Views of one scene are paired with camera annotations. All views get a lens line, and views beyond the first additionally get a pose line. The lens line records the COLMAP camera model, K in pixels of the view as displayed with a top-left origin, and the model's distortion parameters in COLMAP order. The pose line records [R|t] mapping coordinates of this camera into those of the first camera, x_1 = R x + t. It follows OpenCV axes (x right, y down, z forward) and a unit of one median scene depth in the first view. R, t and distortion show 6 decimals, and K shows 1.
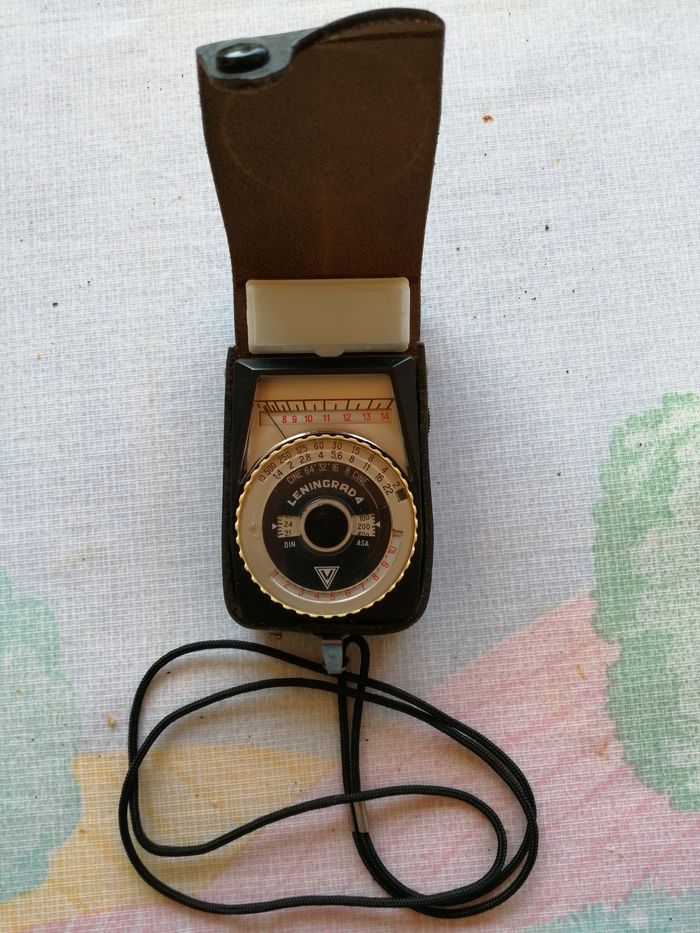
lens RADIAL K [[718.9, 0, 350.0], [0, 718.9, 466.5], [0, 0, 1]] dist [-0.026999, -0.001257]
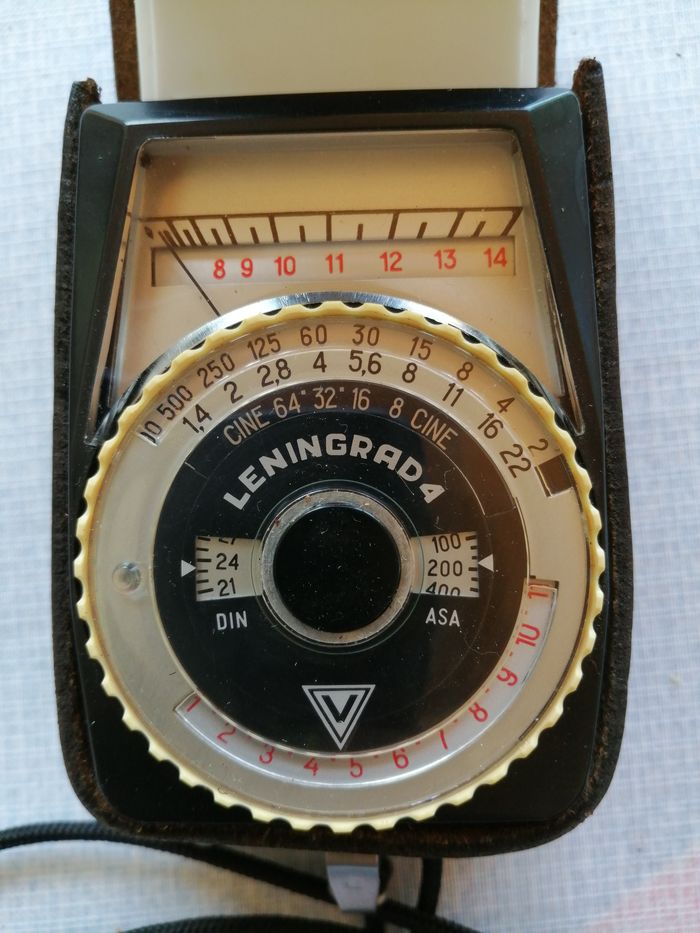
lens RADIAL K [[718.9, 0, 350.0], [0, 718.9, 466.5], [0, 0, 1]] dist [-0.026999, -0.001257]
pose [[0.999965, -0.004500, -0.007090, -0.023680], [0.004883, 0.998478, 0.054941, 0.015327], [0.006832, -0.054974, 0.998464, 0.652349]]
